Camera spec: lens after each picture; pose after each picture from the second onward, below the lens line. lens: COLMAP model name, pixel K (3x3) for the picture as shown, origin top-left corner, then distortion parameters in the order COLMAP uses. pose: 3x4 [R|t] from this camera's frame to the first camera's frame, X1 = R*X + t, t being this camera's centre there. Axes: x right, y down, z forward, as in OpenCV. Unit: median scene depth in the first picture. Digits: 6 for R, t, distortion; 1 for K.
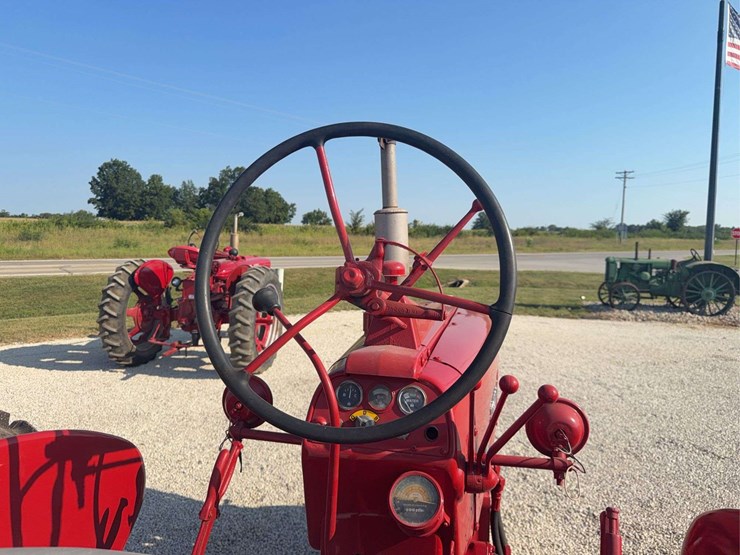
lens RADIAL K [[530.7, 0, 370.7], [0, 530.7, 289.8], [0, 0, 1]] dist [0.074770, -0.146305]
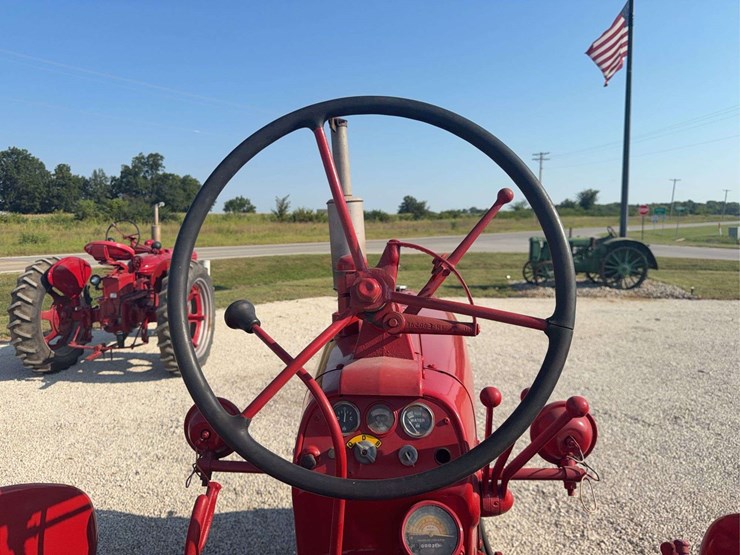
lens RADIAL K [[532.9, 0, 368.0], [0, 532.9, 296.5], [0, 0, 1]] dist [0.035611, -0.061711]
pose [[0.990898, -0.047115, 0.126103, -0.015104], [0.042201, 0.998253, 0.041355, -0.005134], [-0.127831, -0.035657, 0.991155, 0.021050]]
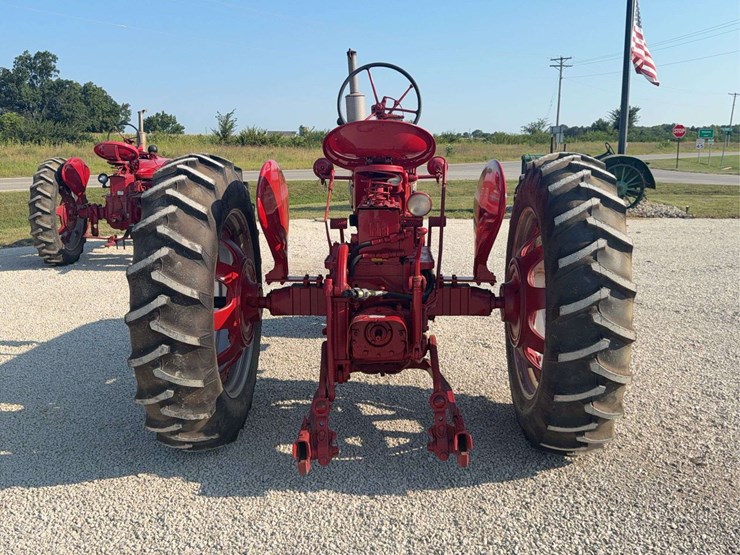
lens RADIAL K [[701.0, 0, 373.1], [0, 701.0, 283.9], [0, 0, 1]] dist [0.138269, -0.279861]
pose [[0.983016, -0.058960, 0.173791, -0.113432], [0.043166, 0.994702, 0.093304, 0.083782], [-0.178371, -0.084217, 0.980353, -0.445142]]
